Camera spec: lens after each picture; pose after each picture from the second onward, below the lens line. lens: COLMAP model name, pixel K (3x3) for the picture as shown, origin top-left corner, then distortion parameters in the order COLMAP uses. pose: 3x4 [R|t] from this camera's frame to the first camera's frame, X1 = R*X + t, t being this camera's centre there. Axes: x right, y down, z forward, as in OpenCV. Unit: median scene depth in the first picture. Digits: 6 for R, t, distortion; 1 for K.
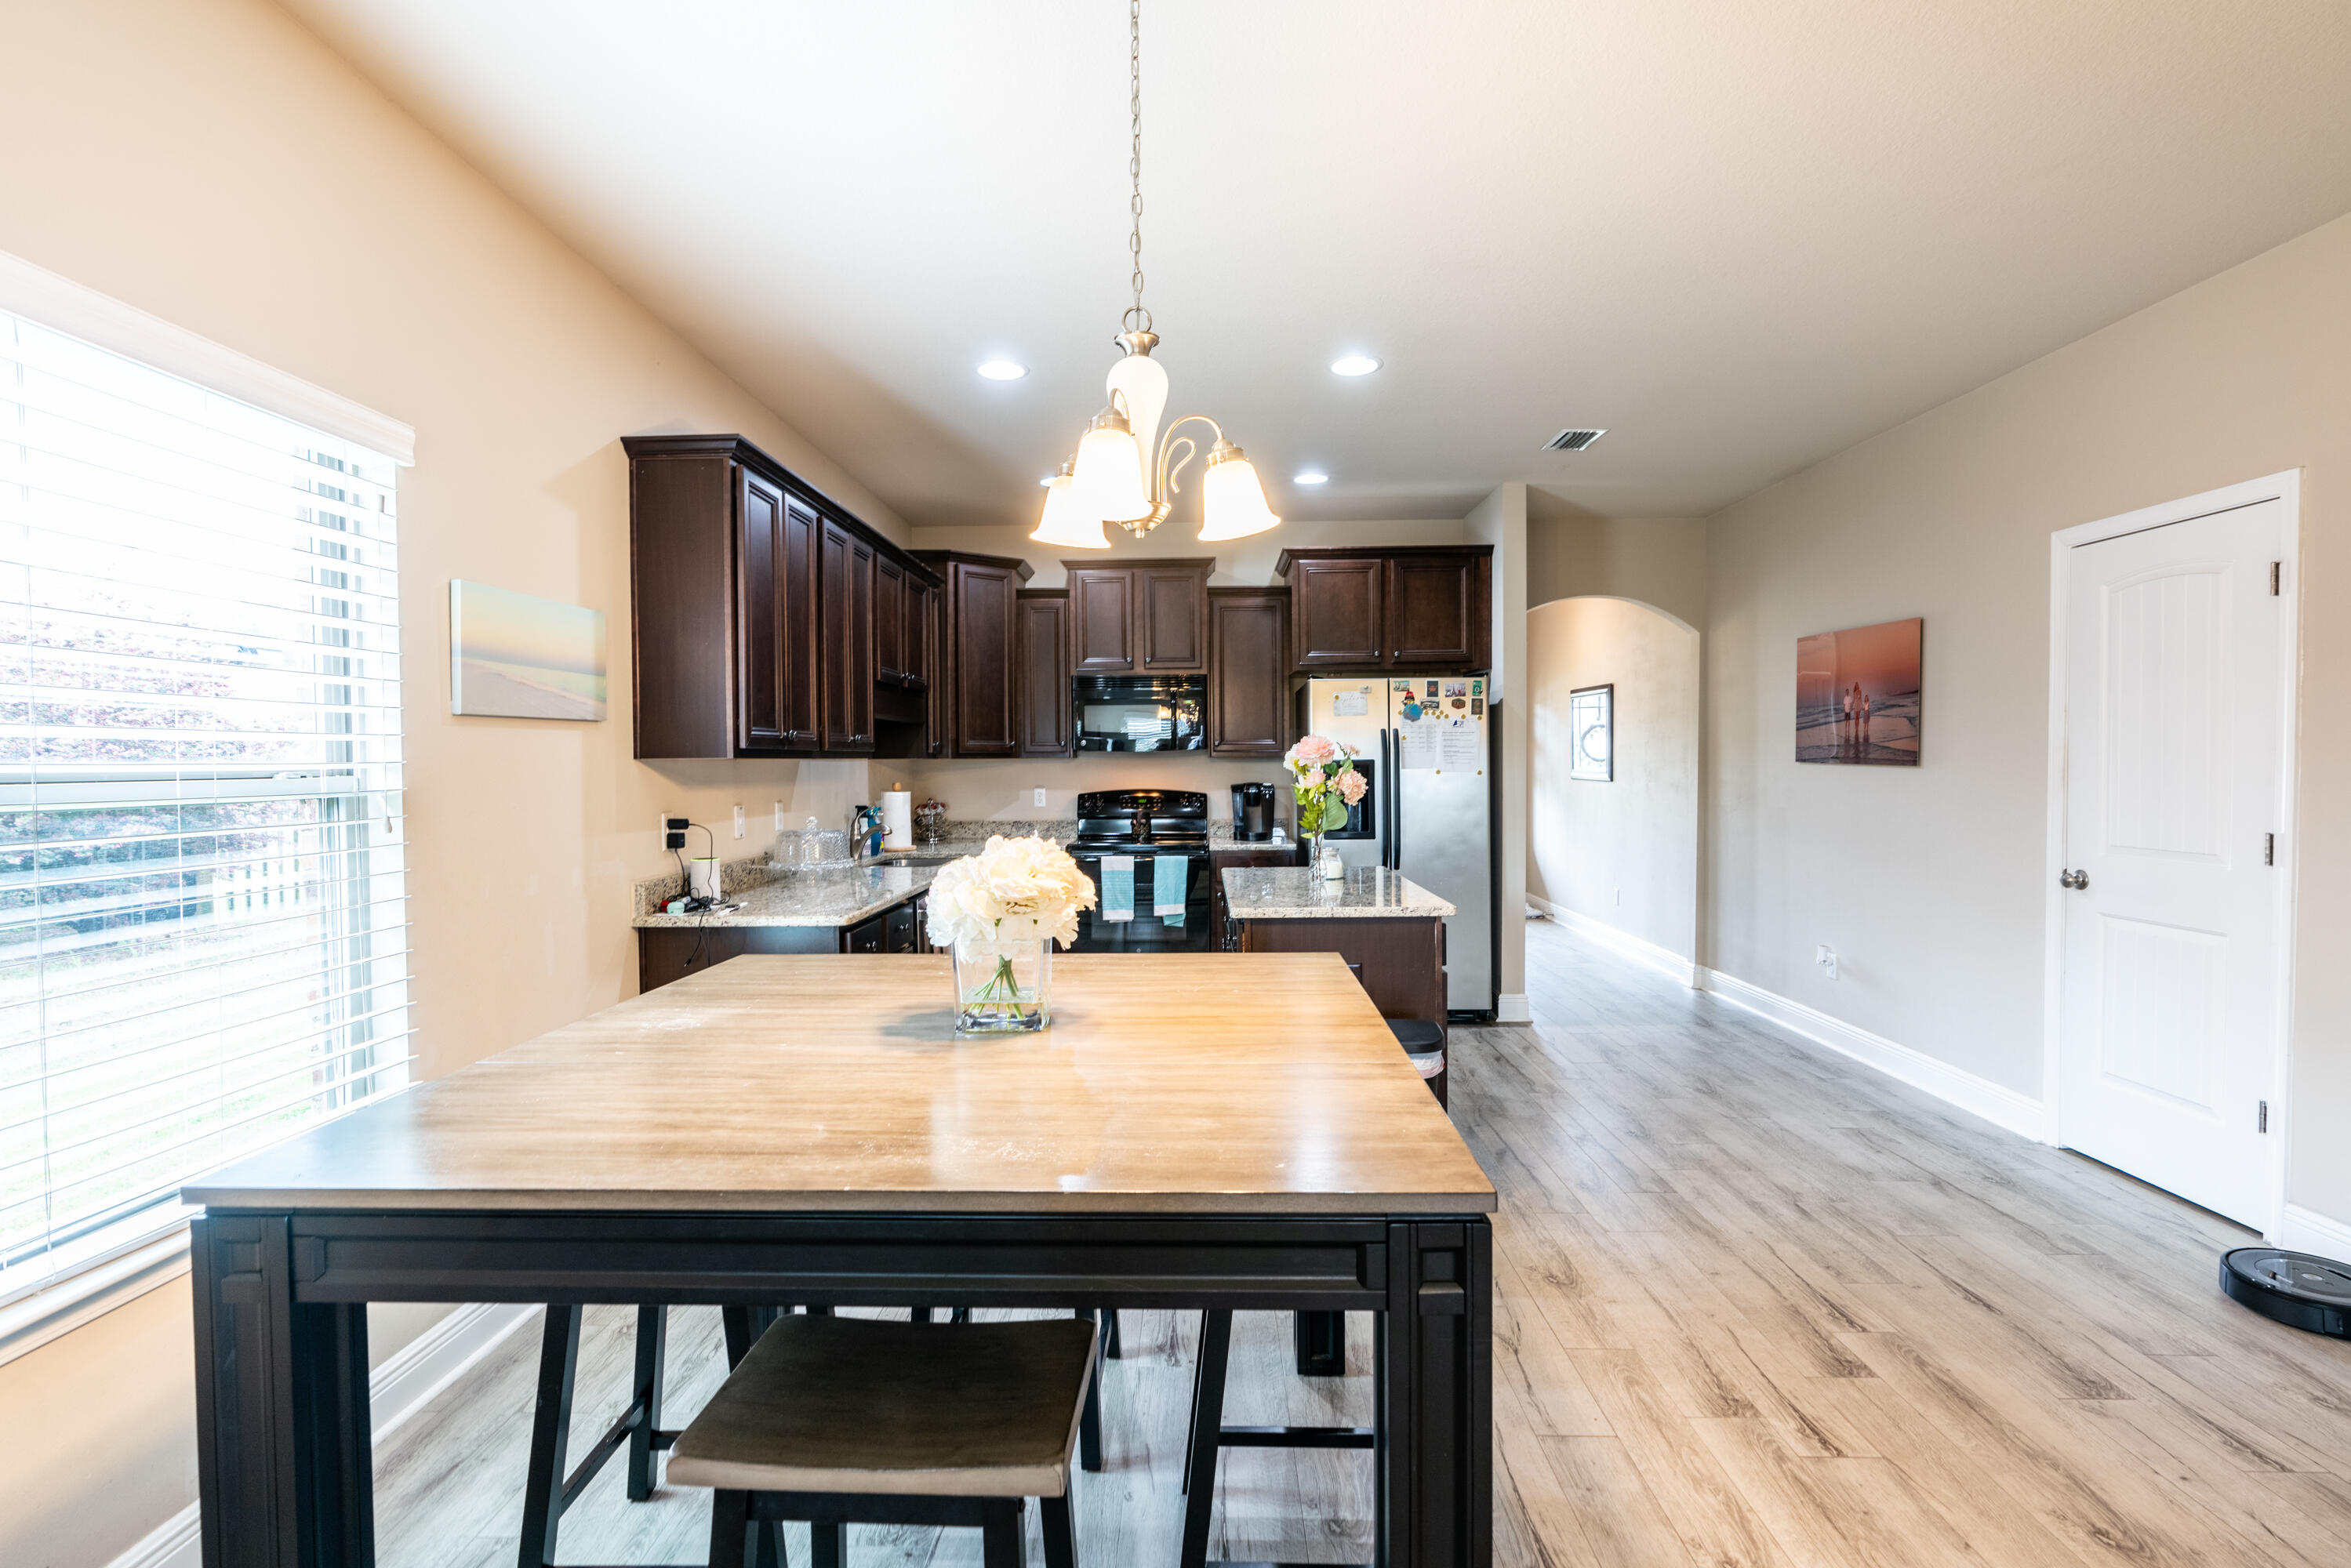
lens RADIAL K [[1081.6, 0, 1175.5], [0, 1081.6, 784.0], [0, 0, 1]] dist [-0.003137, -0.000043]
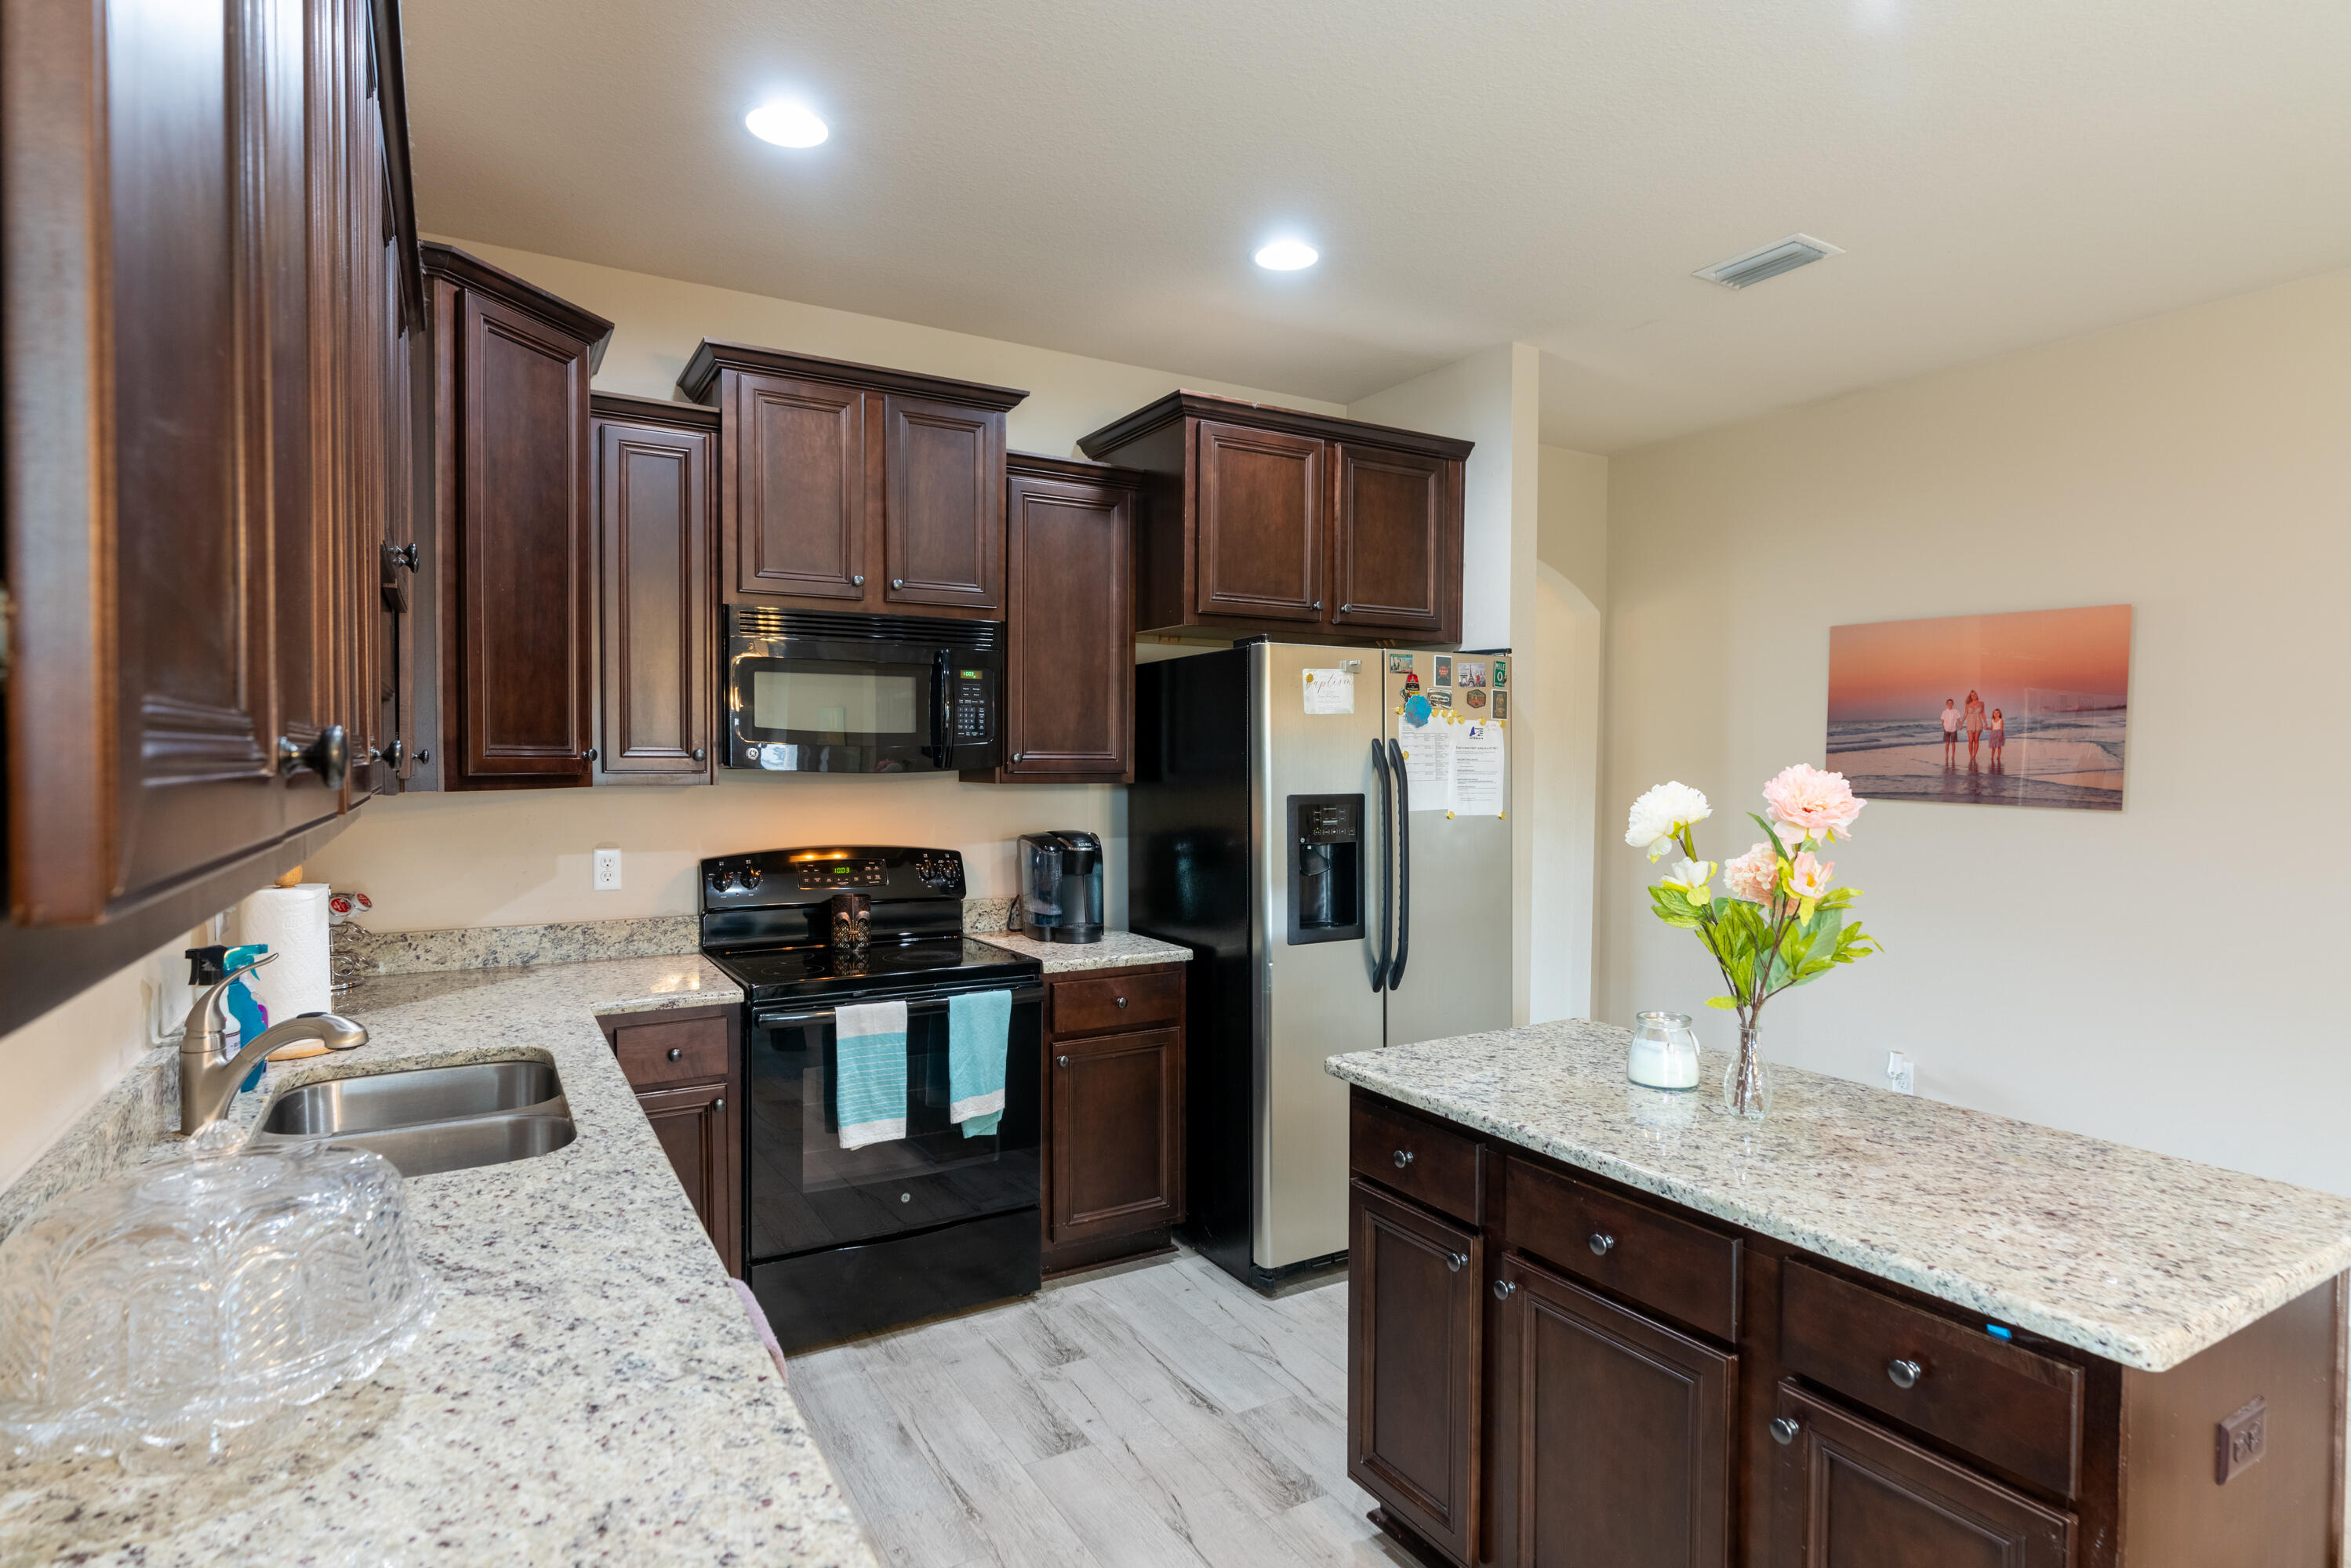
lens RADIAL K [[1264.8, 0, 1180.6], [0, 1264.8, 771.5], [0, 0, 1]] dist [0.020246, 0.000185]
pose [[0.843390, 0.005233, 0.537276, -0.244651], [-0.001024, 0.999966, -0.008132, -0.028889], [-0.537300, 0.006308, 0.843367, 0.505223]]
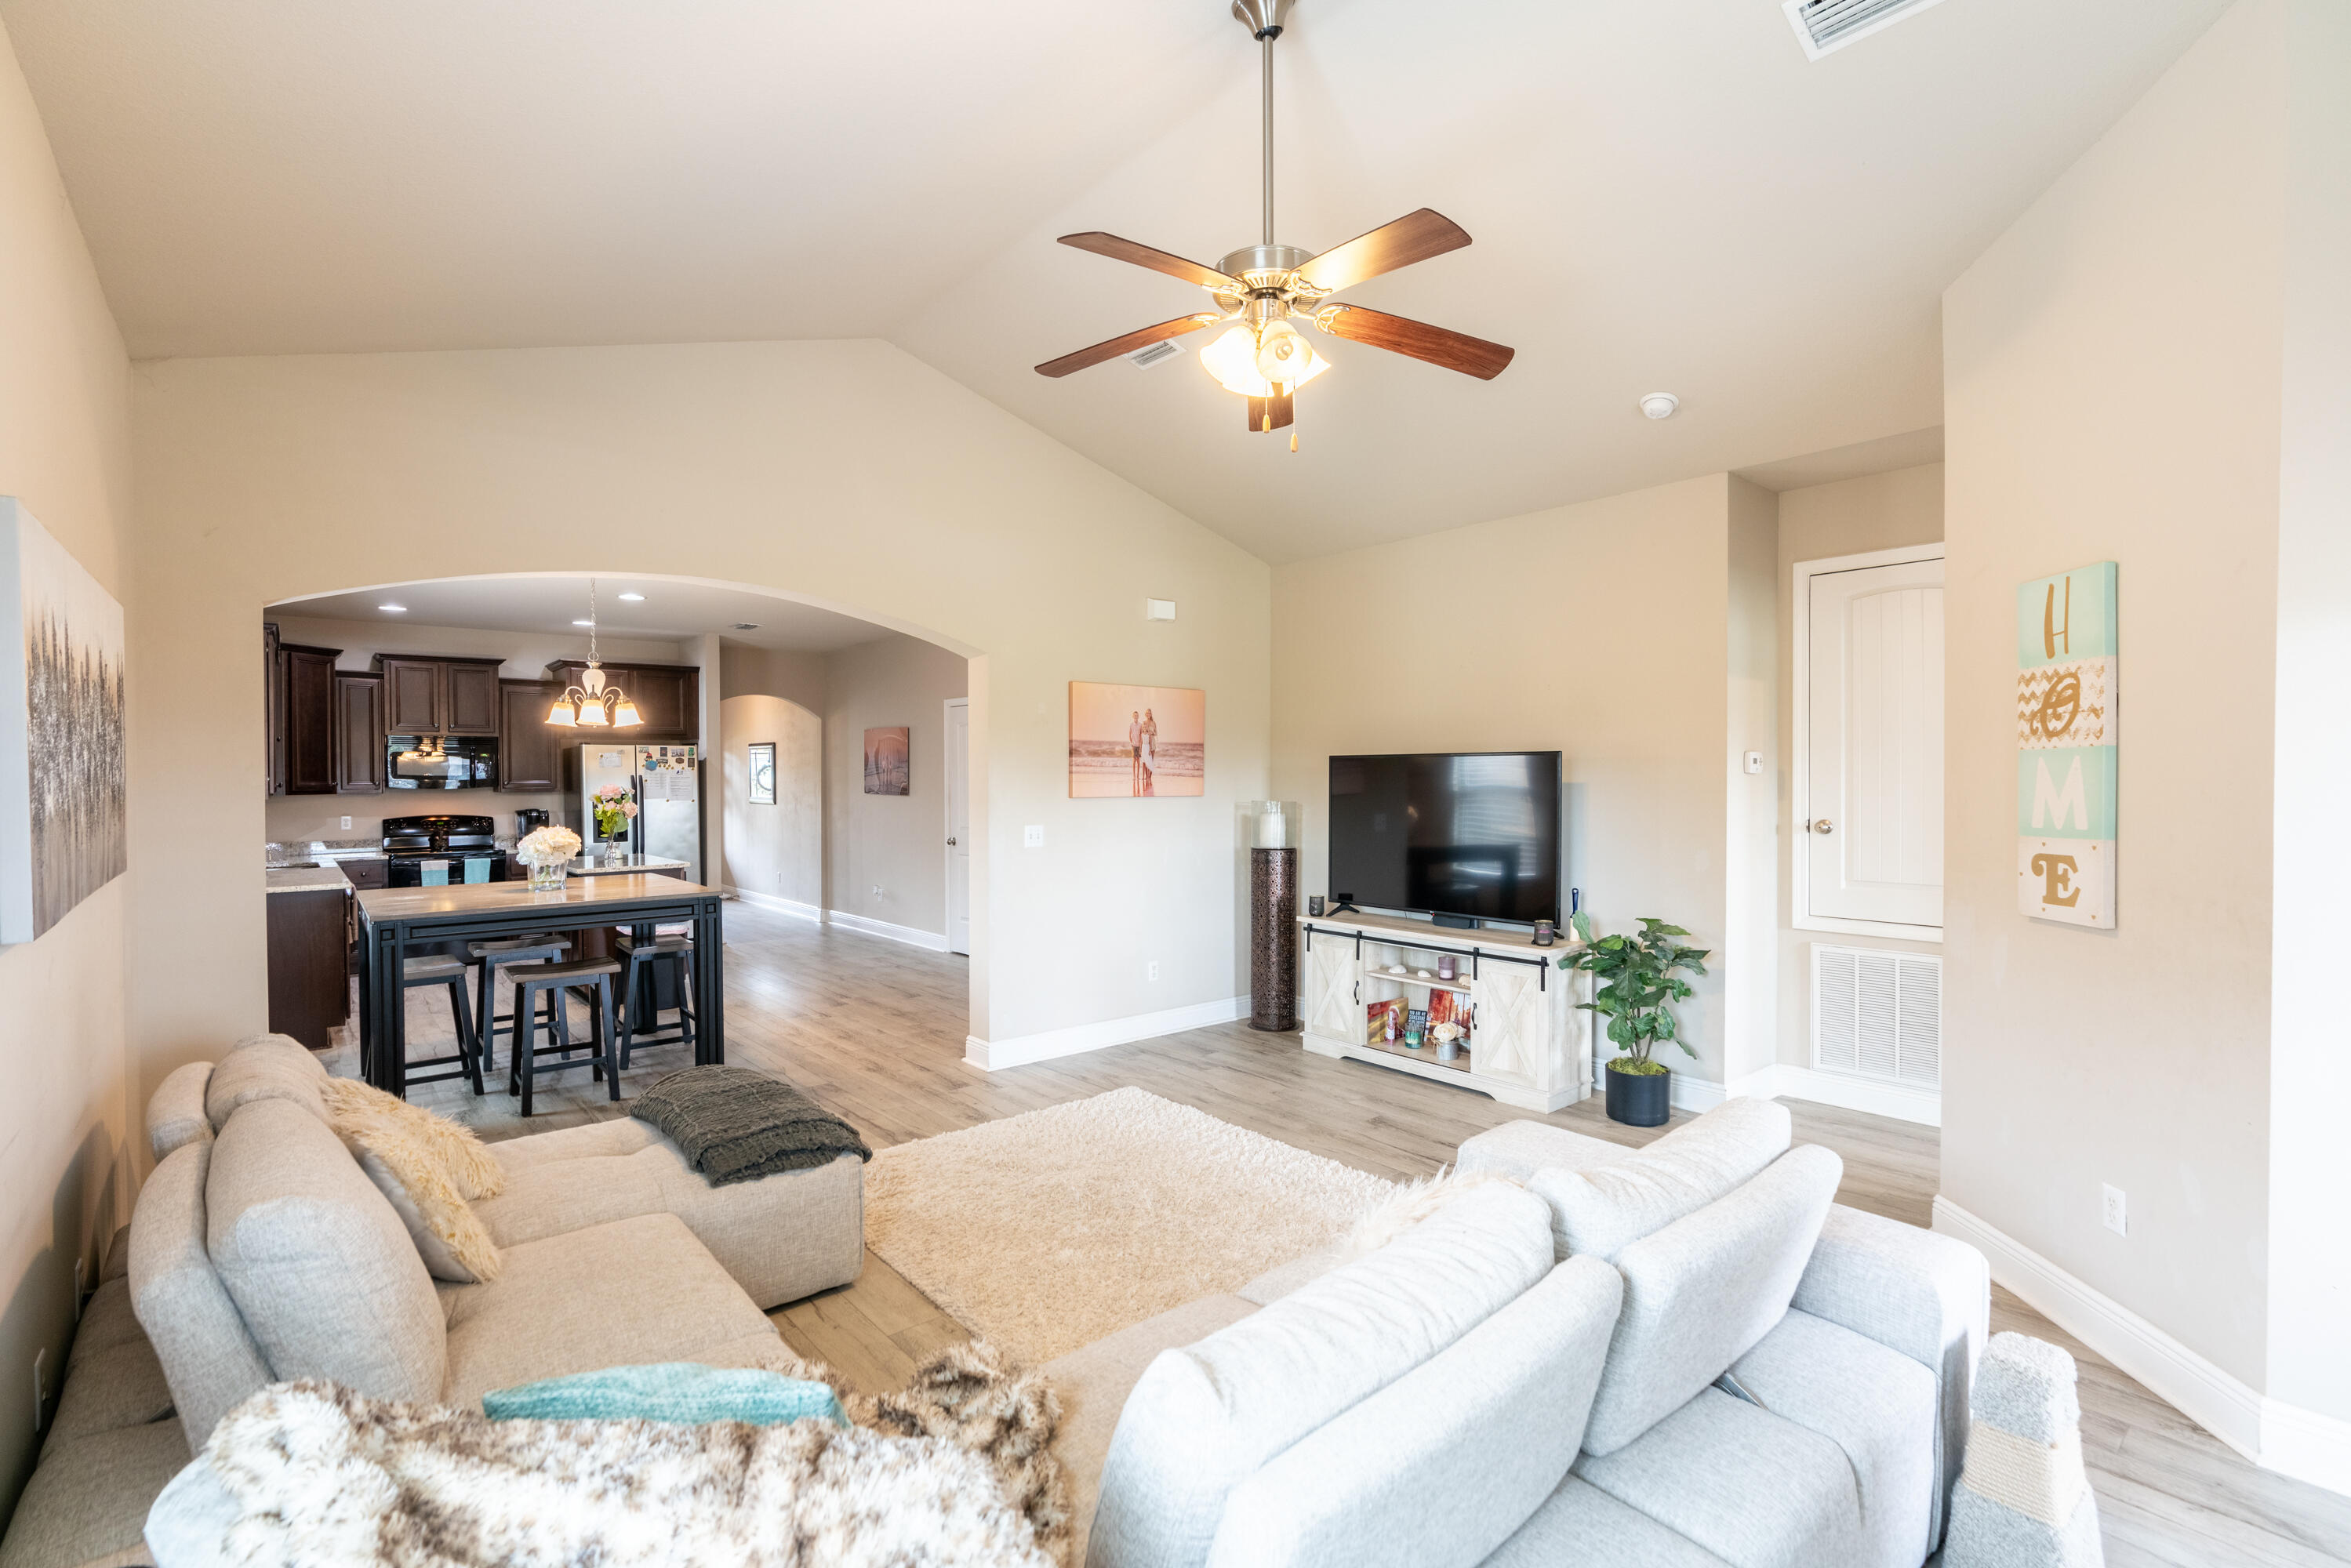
lens RADIAL K [[1064.4, 0, 1175.5], [0, 1064.4, 784.0], [0, 0, 1]] dist [-0.008303, -0.000031]
pose [[0.749231, -0.002943, 0.662303, -0.266663], [0.017034, 0.999745, -0.014828, 0.001374], [-0.662090, 0.022392, 0.749090, -0.785546]]
